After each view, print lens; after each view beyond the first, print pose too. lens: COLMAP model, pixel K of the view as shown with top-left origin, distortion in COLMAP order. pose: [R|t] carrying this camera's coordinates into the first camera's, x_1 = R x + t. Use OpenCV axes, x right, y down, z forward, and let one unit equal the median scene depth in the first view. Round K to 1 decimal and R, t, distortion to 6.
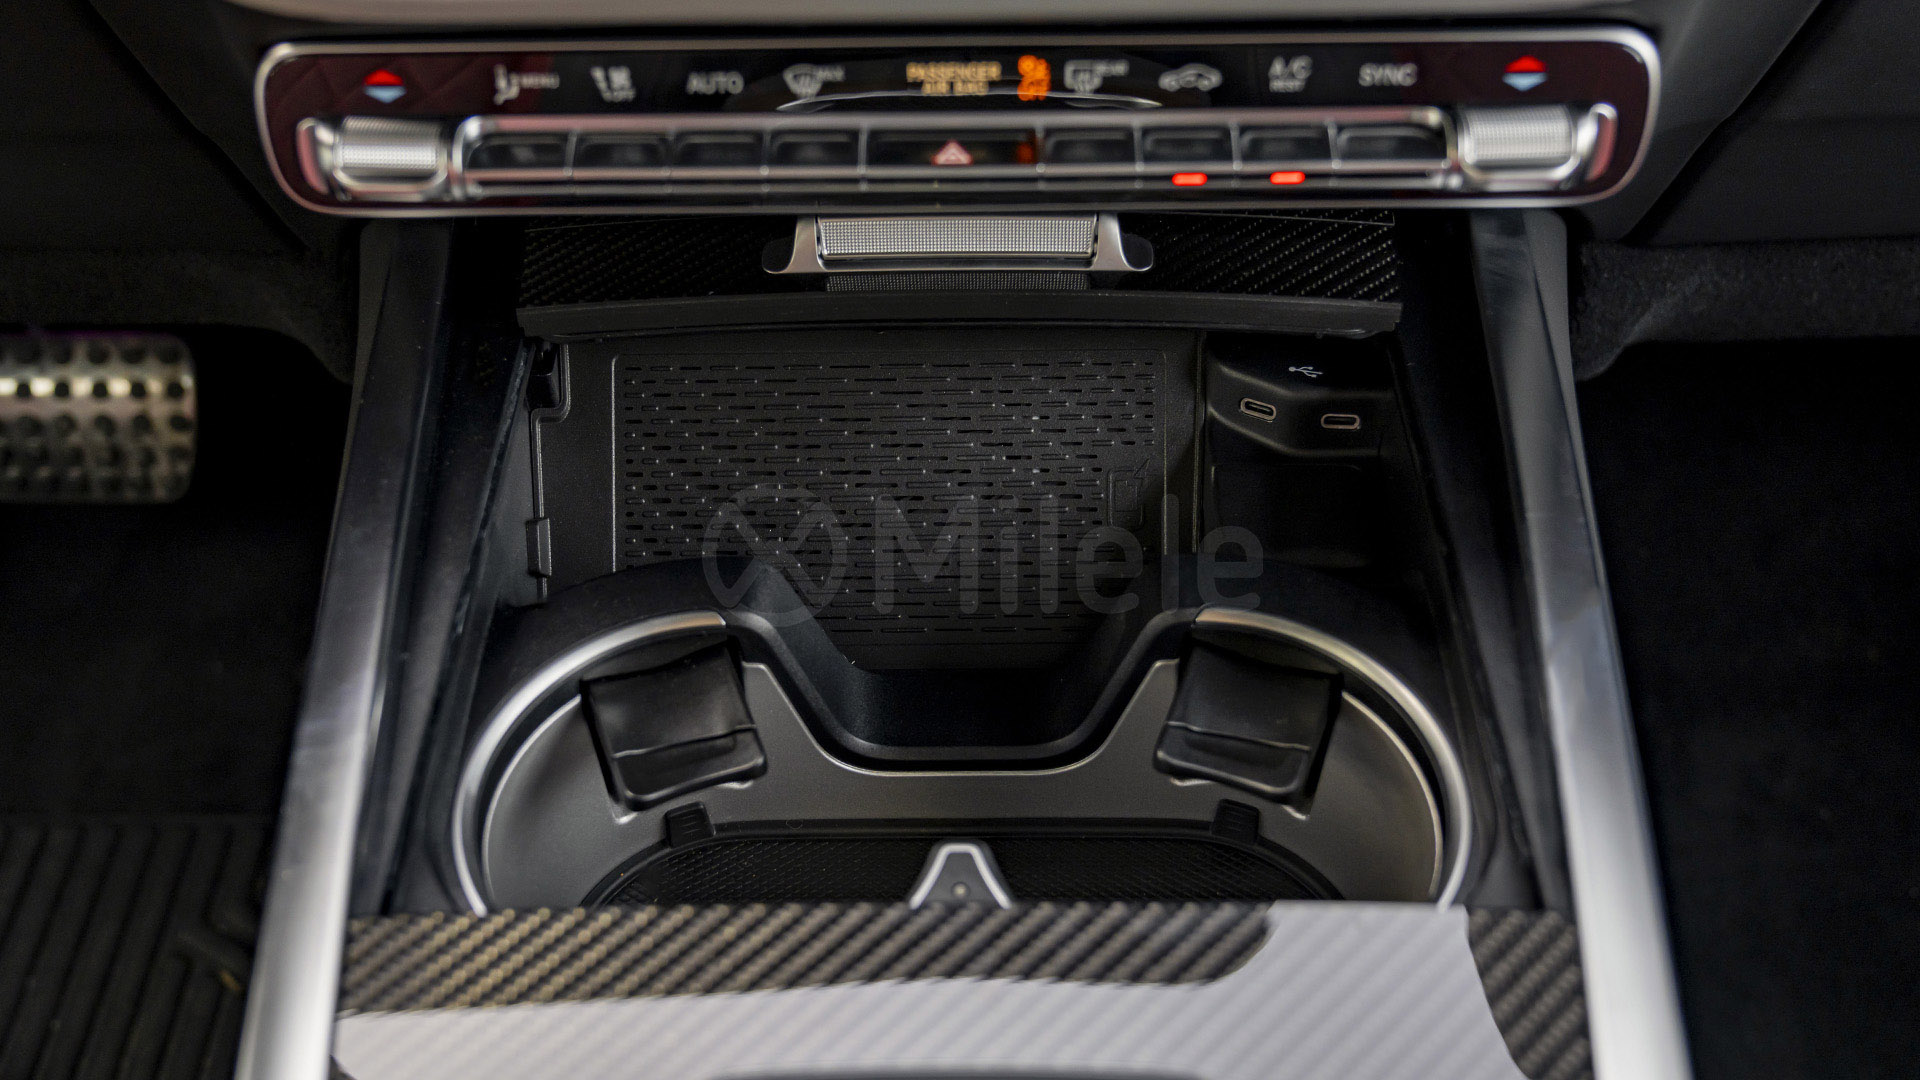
lens RADIAL K [[1873.9, 0, 960.0], [0, 1873.9, 540.0], [0, 0, 1]] dist [0.000232, 0.001918]
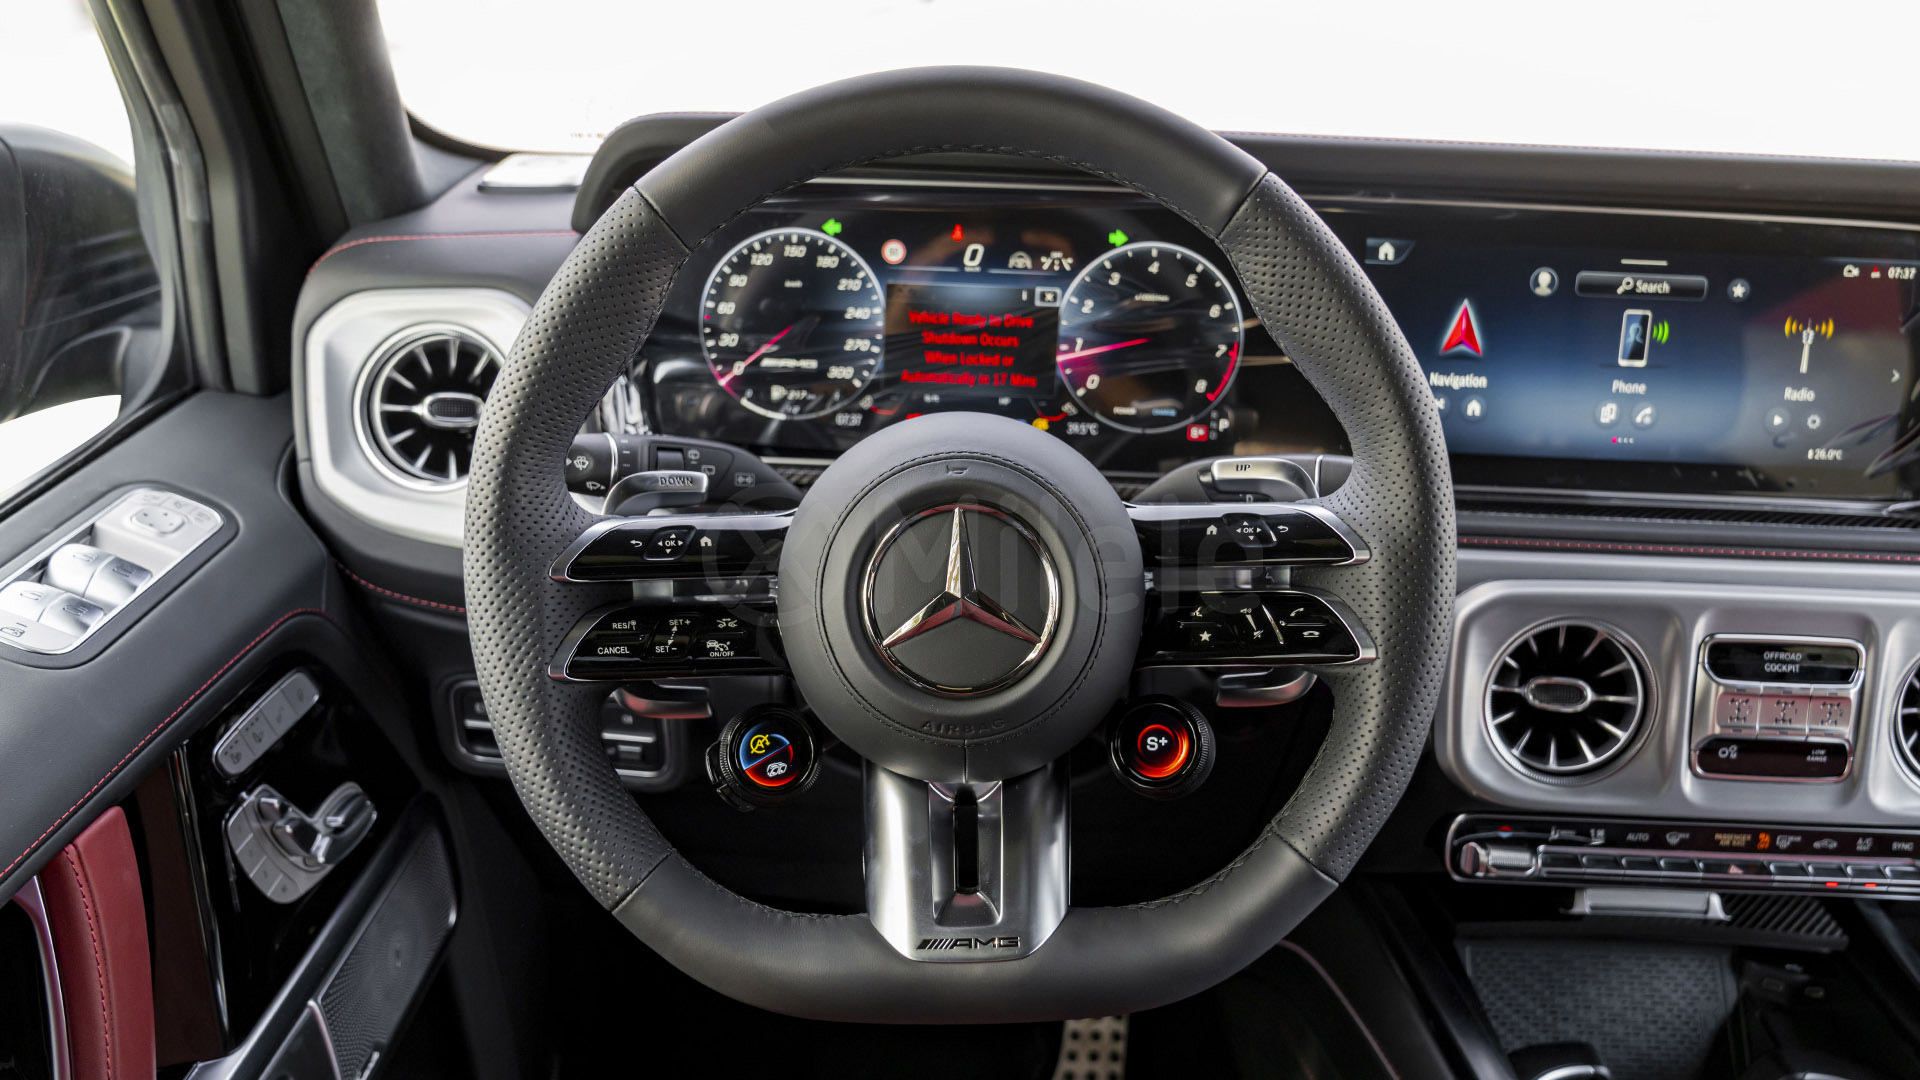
lens RADIAL K [[1405.8, 0, 961.4], [0, 1405.8, 608.0], [0, 0, 1]] dist [-0.057860, 0.043111]
pose [[0.998729, 0.050393, 0.000442, -1.035797], [-0.047266, 0.939720, -0.338663, 0.138230], [-0.017481, 0.338212, 0.940908, -0.824358]]
